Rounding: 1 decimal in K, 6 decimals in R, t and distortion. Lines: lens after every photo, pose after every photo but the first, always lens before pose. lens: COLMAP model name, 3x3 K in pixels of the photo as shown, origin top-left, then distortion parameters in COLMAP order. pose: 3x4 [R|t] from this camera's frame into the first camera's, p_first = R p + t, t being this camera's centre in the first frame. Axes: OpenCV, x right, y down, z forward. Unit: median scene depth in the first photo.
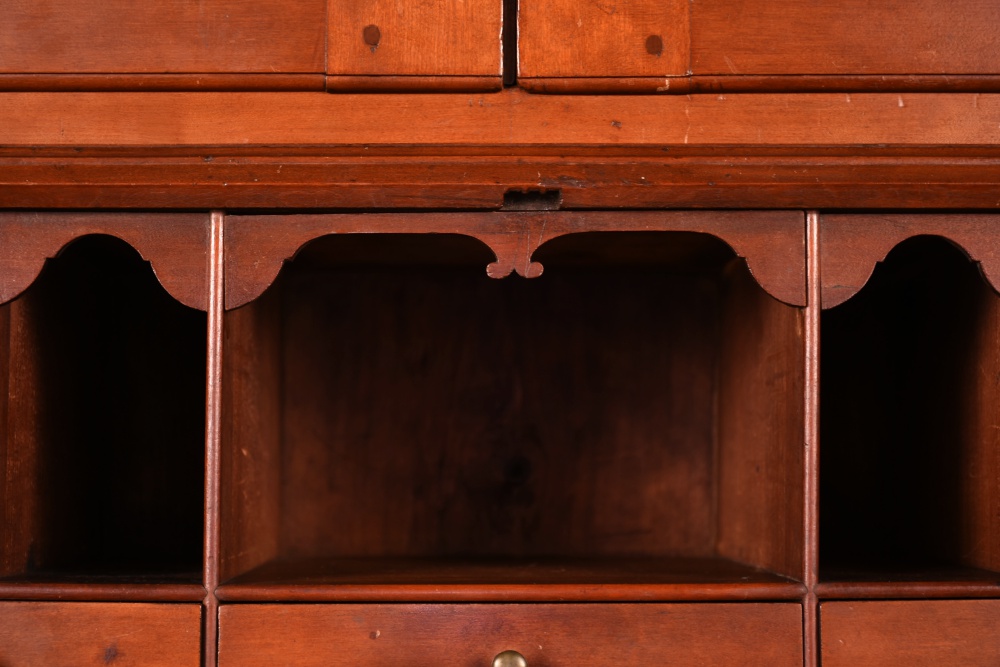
lens RADIAL K [[1996.2, 0, 495.6], [0, 1996.2, 332.3], [0, 0, 1]] dist [-0.048693, 0.000000]
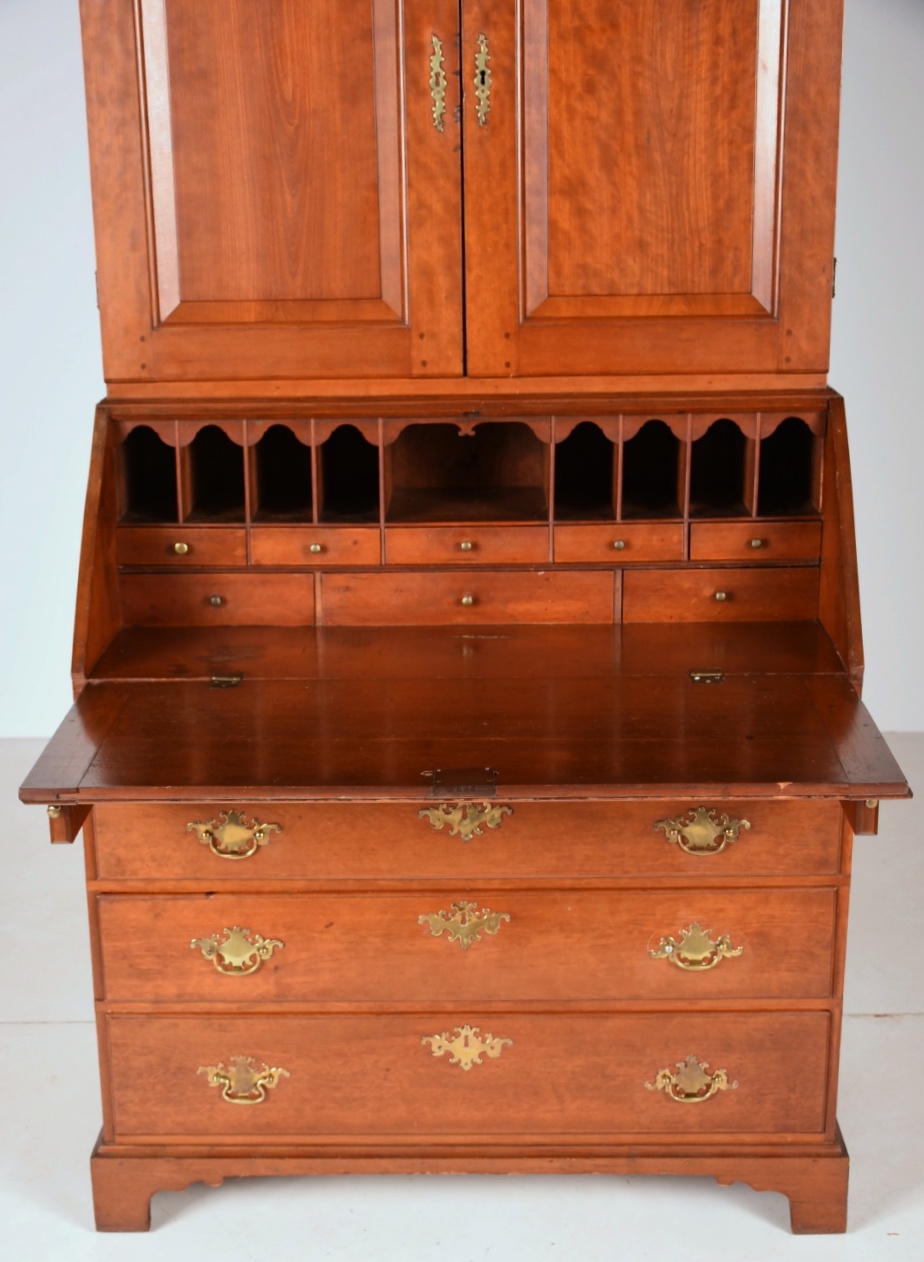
lens RADIAL K [[2092.8, 0, 453.4], [0, 2092.8, 730.9], [0, 0, 1]] dist [-0.036436, 0.000000]
pose [[0.999317, -0.001199, -0.036927, 0.119671], [0.014506, 0.931949, 0.362300, -0.863396], [0.033980, -0.362588, 0.931330, -2.564794]]
